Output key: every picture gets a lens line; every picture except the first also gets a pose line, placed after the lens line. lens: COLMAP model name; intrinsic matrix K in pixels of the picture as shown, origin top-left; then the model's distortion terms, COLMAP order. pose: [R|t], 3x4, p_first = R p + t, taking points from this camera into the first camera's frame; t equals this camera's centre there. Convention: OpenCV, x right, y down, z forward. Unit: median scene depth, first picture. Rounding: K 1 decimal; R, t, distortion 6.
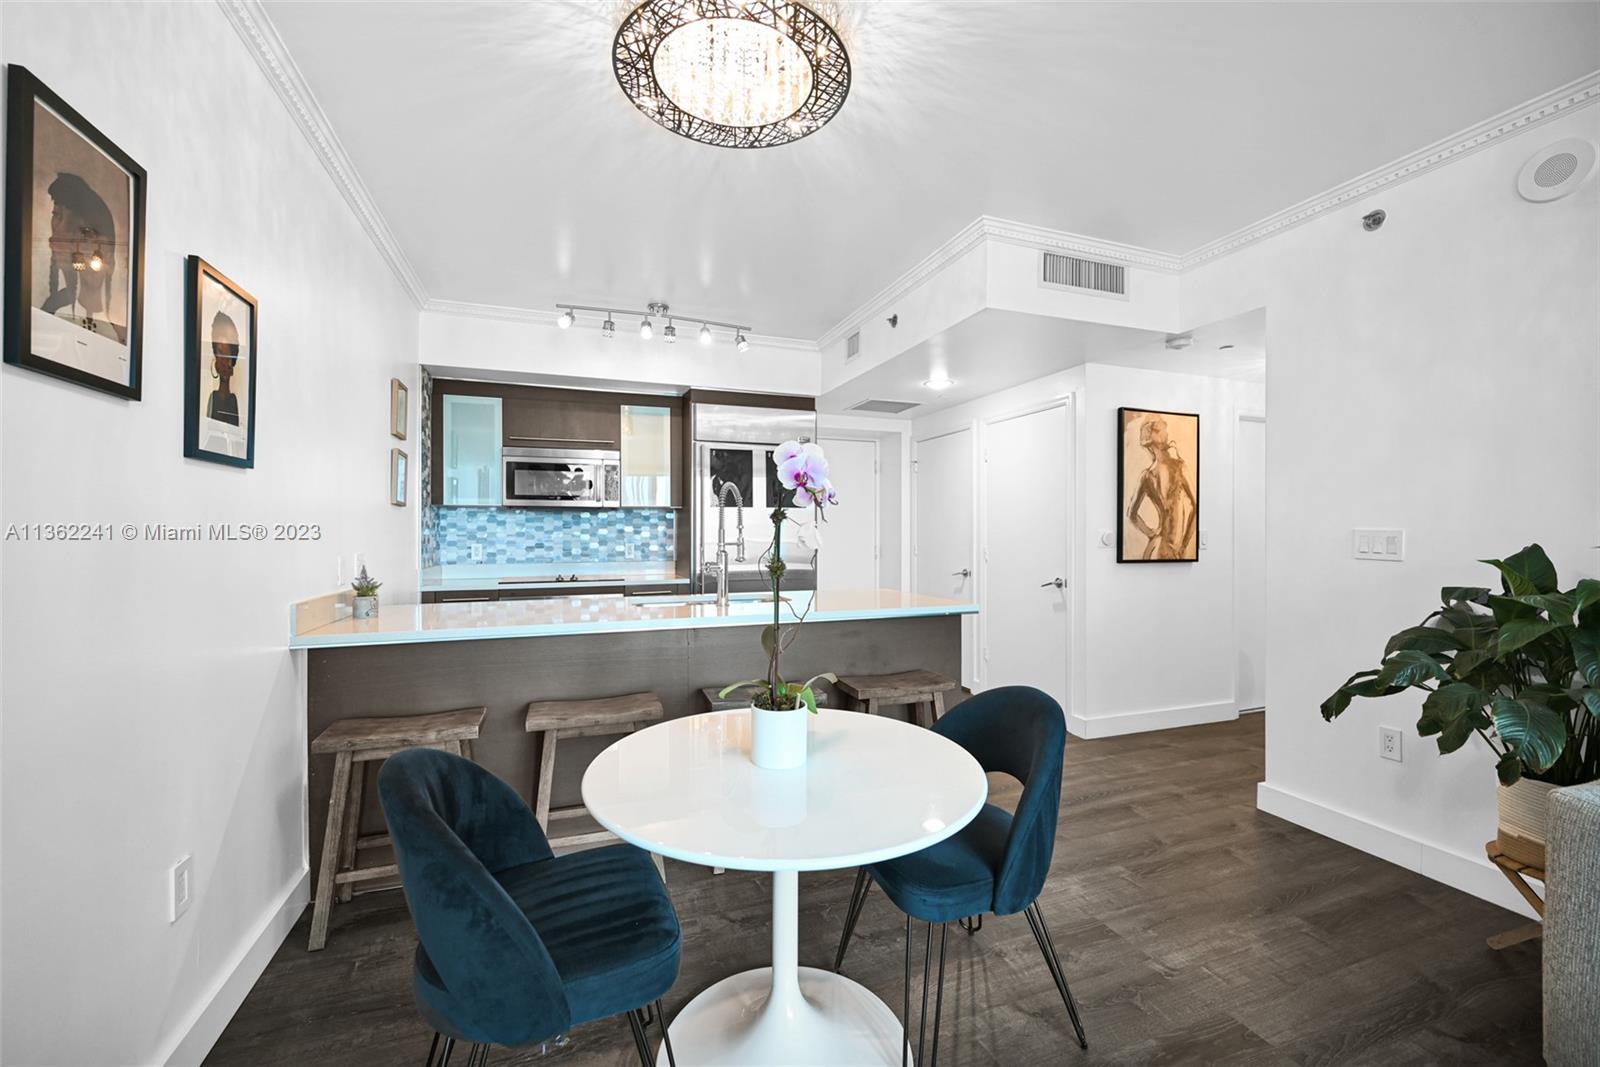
lens RADIAL K [[648.5, 0, 800.0], [0, 648.5, 533.5], [0, 0, 1]] dist [-0.000556, -0.000266]
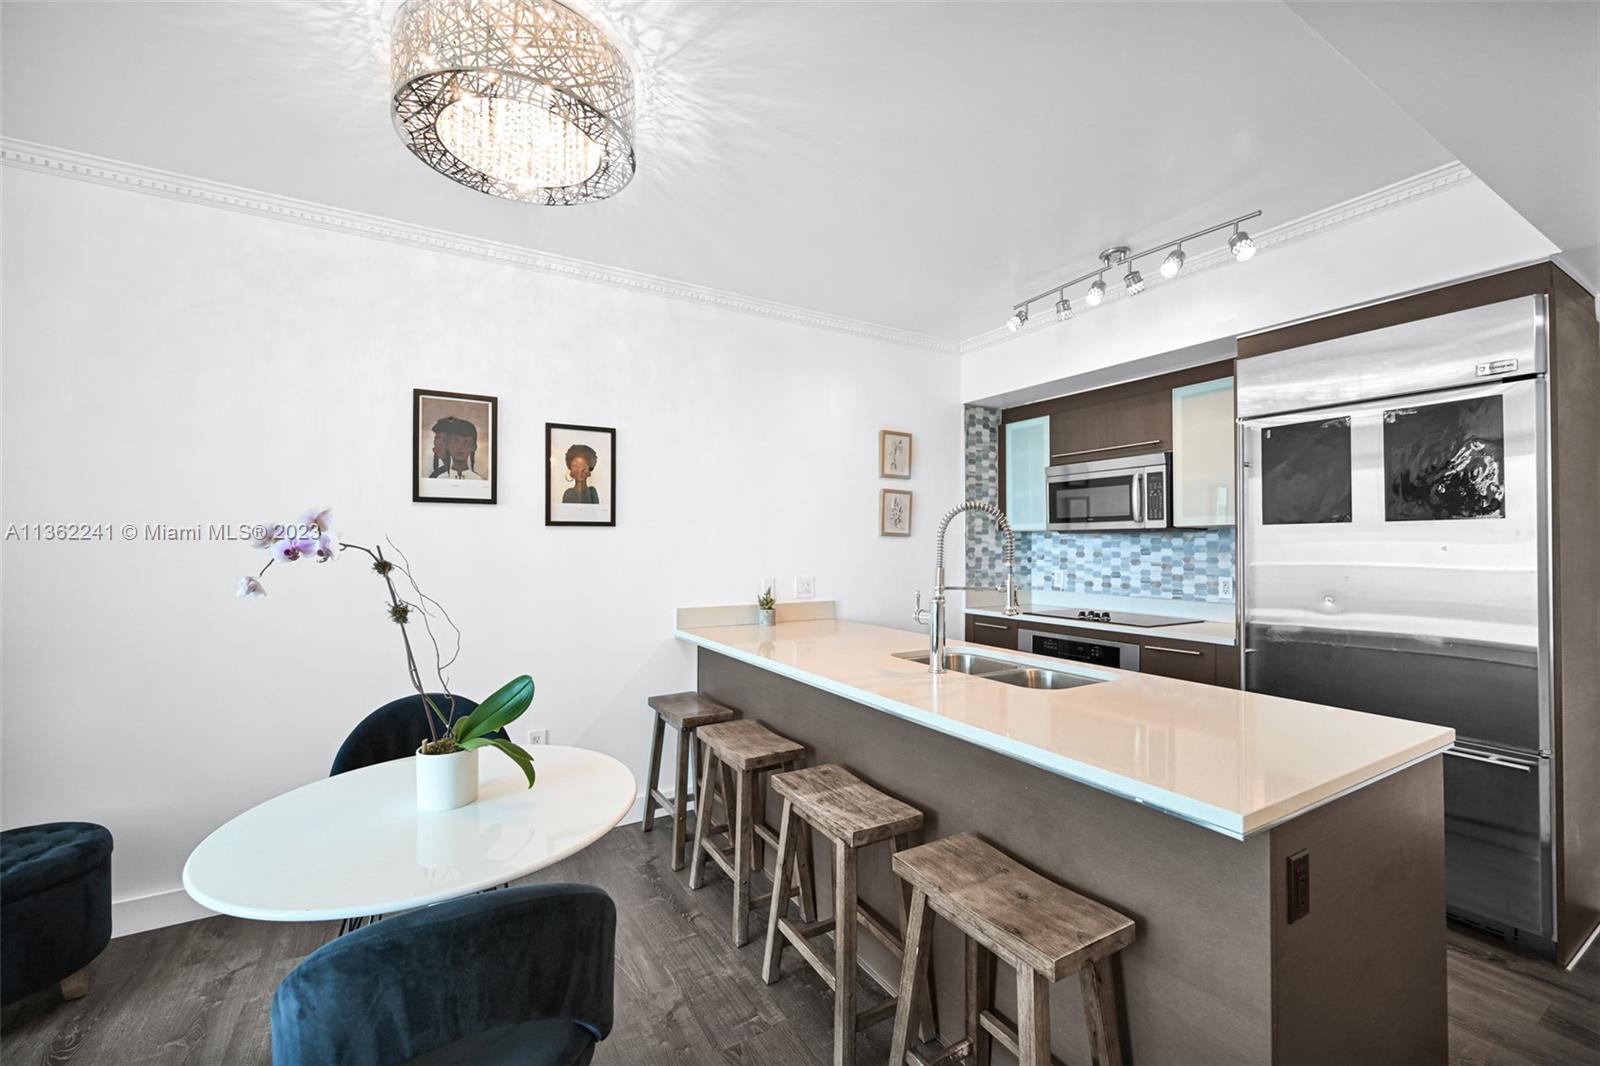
lens RADIAL K [[648.5, 0, 800.0], [0, 648.5, 533.0], [0, 0, 1]] dist [-0.000556, -0.000266]
pose [[0.183925, -0.015779, -0.982814, 0.383776], [-0.002913, 0.999858, -0.016598, -0.022576], [0.982936, 0.005916, 0.183853, 0.476848]]
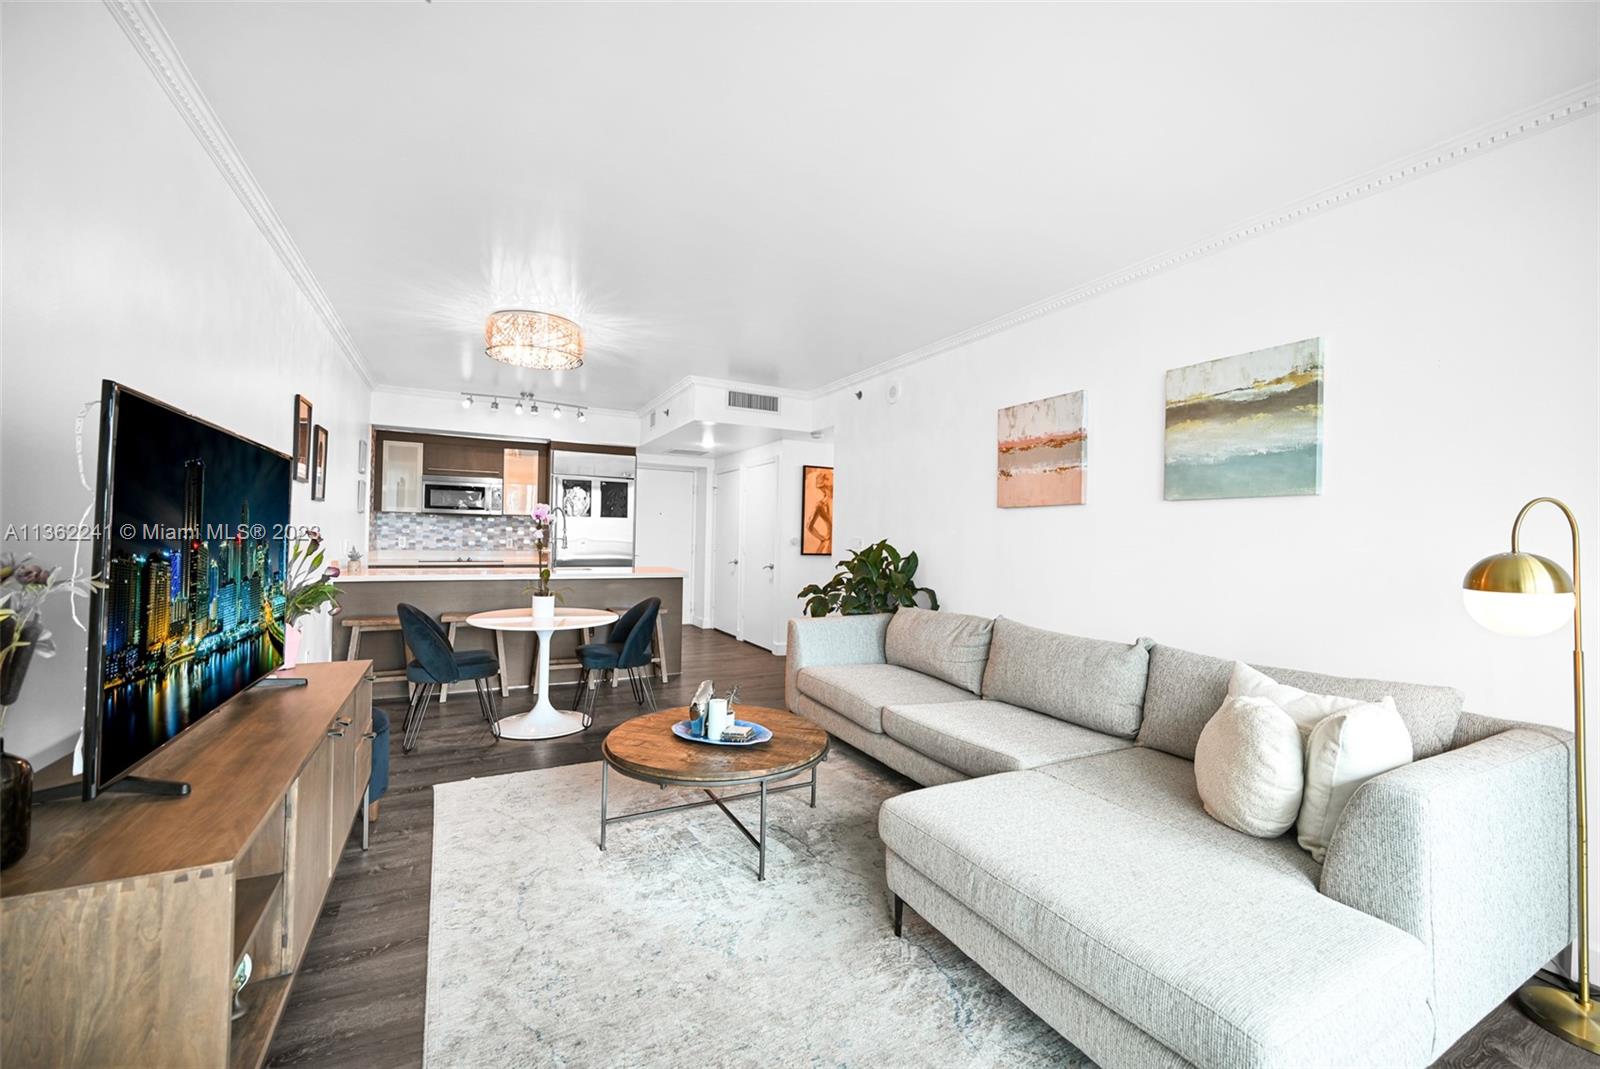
lens RADIAL K [[648.5, 0, 800.0], [0, 648.5, 534.5], [0, 0, 1]] dist [-0.000556, -0.000266]
pose [[0.991526, 0.020699, 0.128251, 0.239409], [-0.020279, 0.999784, -0.004580, -0.001070], [-0.128319, 0.001941, 0.991731, -0.651282]]
